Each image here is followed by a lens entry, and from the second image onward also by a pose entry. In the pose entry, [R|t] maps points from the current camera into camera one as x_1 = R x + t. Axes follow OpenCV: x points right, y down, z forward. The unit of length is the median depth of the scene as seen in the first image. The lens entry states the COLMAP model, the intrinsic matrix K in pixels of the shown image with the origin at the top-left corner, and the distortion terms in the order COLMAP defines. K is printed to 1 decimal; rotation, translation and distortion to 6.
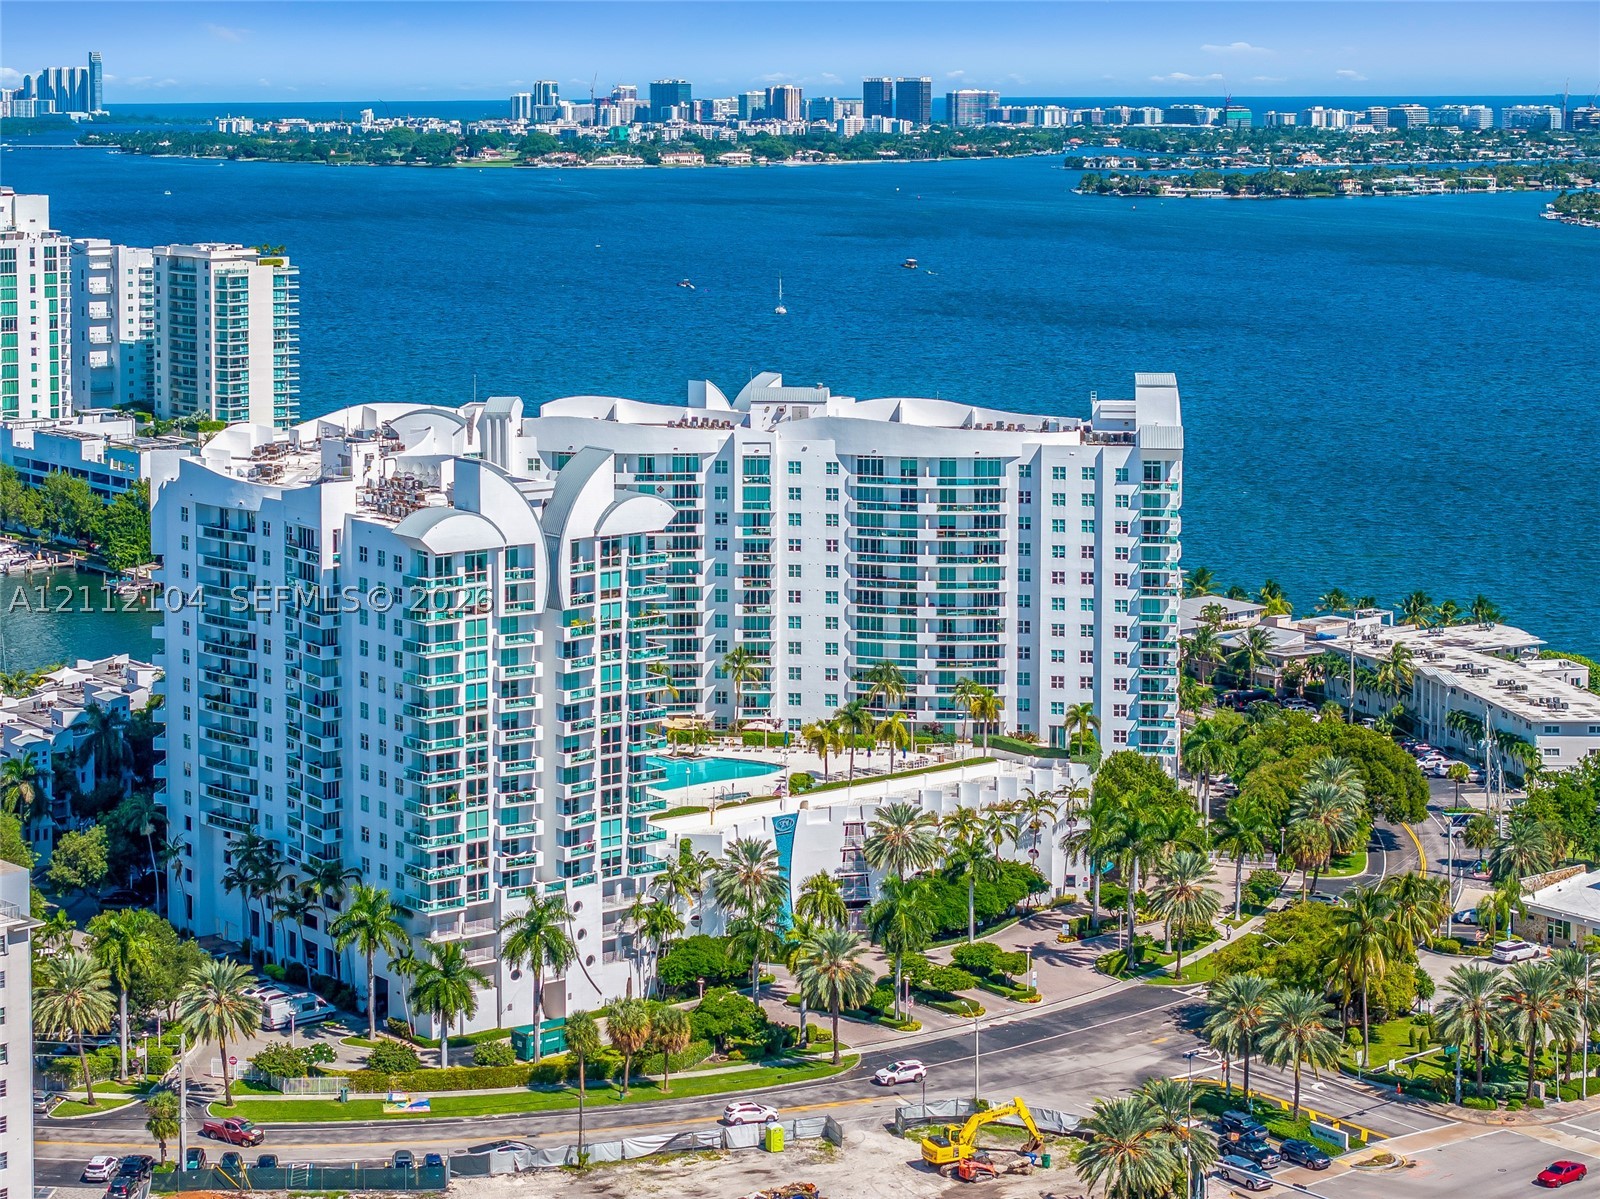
lens RADIAL K [[3278.2, 0, 744.5], [0, 3278.2, 599.3], [0, 0, 1]] dist [-0.137043, 0.672112]
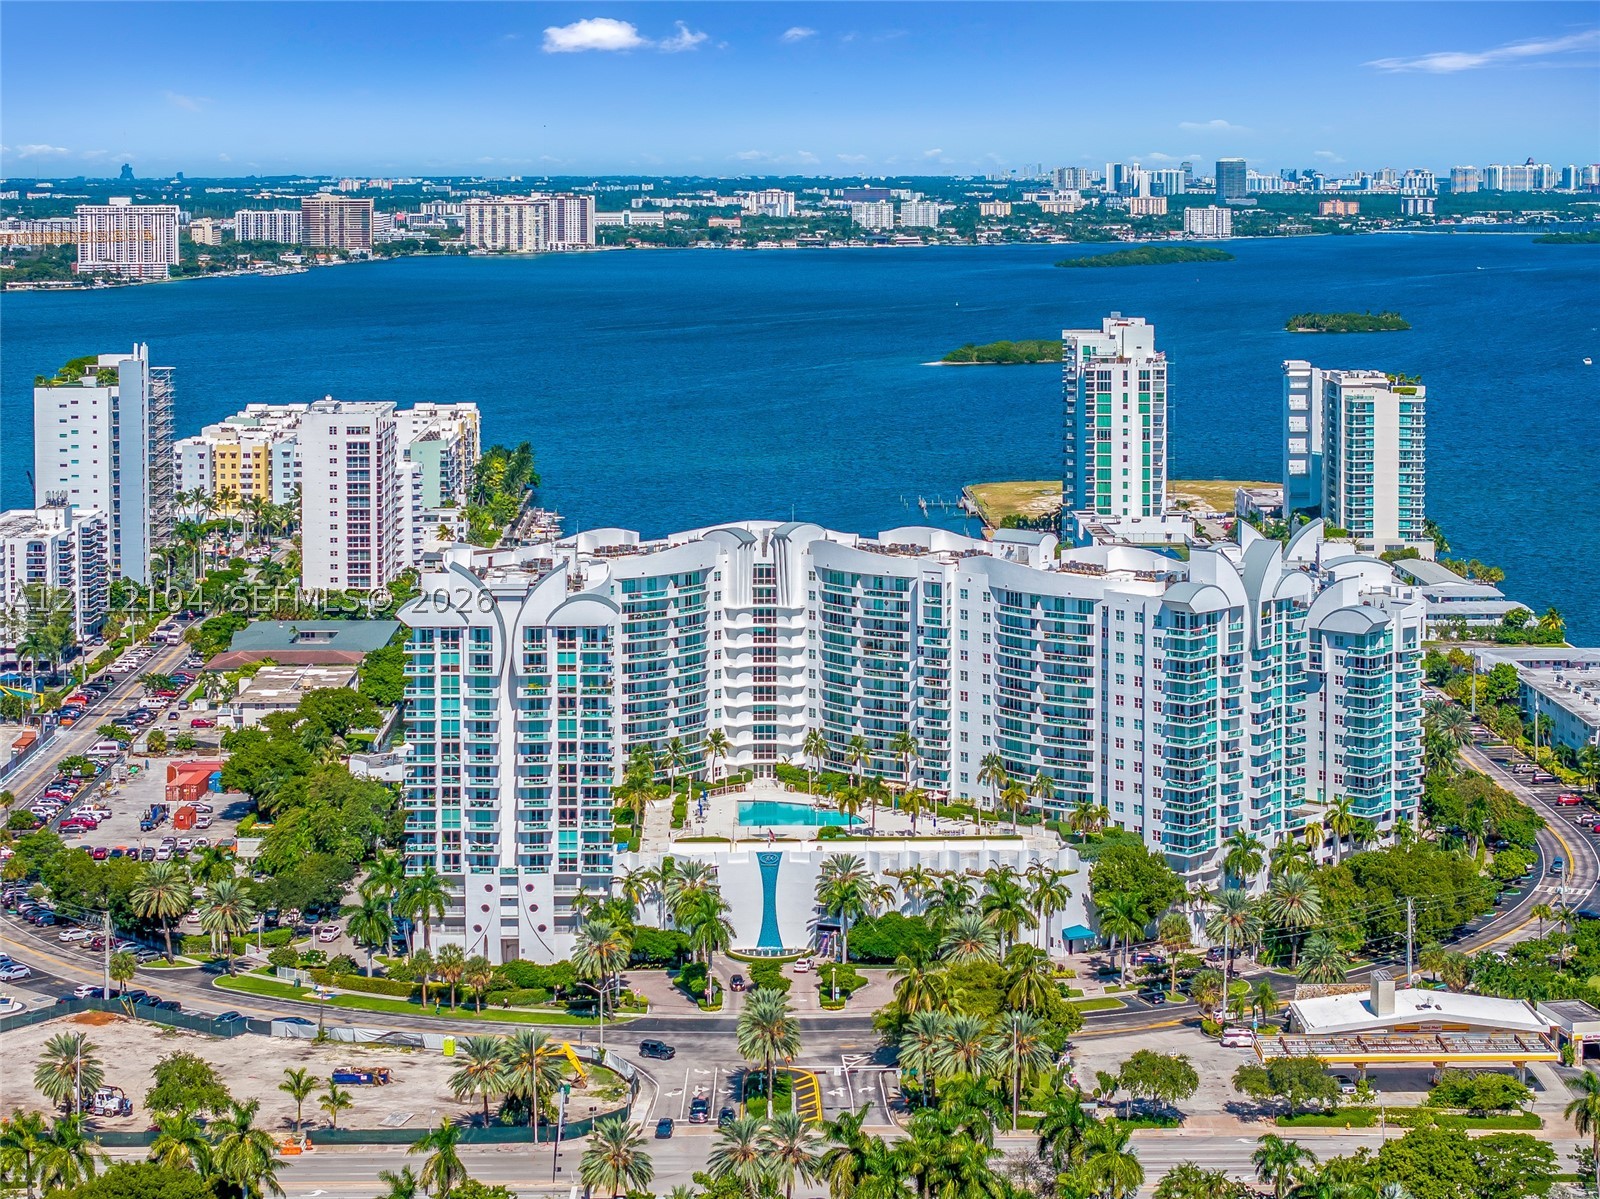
lens RADIAL K [[3278.2, 0, 744.5], [0, 3278.2, 599.3], [0, 0, 1]] dist [-0.137043, 0.672112]
pose [[0.815375, 0.080704, -0.573281, 0.670921], [-0.093947, 0.995556, 0.006530, -0.038557], [0.571260, 0.048533, 0.819333, -0.083687]]
